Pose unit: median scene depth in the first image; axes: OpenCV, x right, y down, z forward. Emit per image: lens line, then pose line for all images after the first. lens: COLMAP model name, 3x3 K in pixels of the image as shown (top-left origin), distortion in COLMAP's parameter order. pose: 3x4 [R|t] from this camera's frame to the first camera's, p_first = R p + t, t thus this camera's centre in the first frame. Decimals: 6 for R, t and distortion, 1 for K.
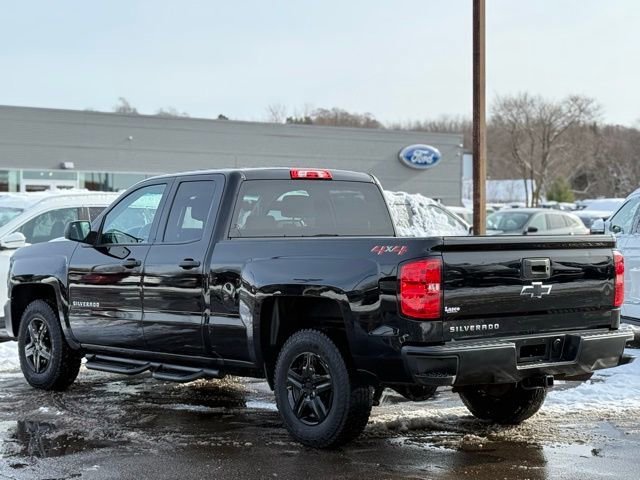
lens RADIAL K [[1407.1, 0, 320.0], [0, 1407.1, 240.0], [0, 0, 1]] dist [0.108973, 0.434841]
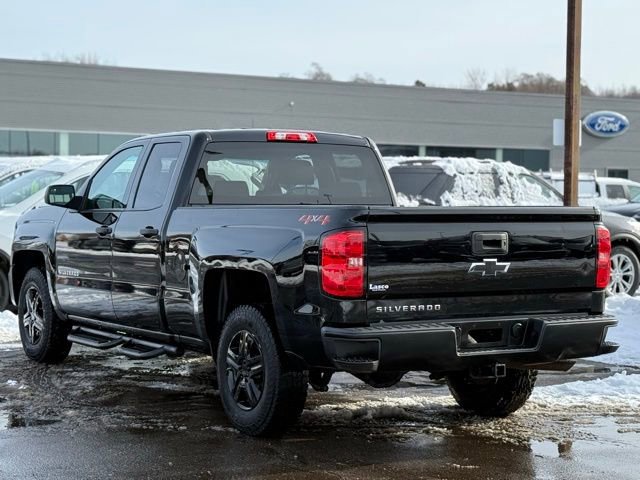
lens RADIAL K [[1451.6, 0, 320.0], [0, 1451.6, 240.0], [0, 0, 1]] dist [0.109229, 0.698523]
pose [[0.987518, 0.017851, -0.156490, 0.161934], [-0.014789, 0.999676, 0.020707, 0.000676], [0.156809, -0.018134, 0.987462, 0.068072]]
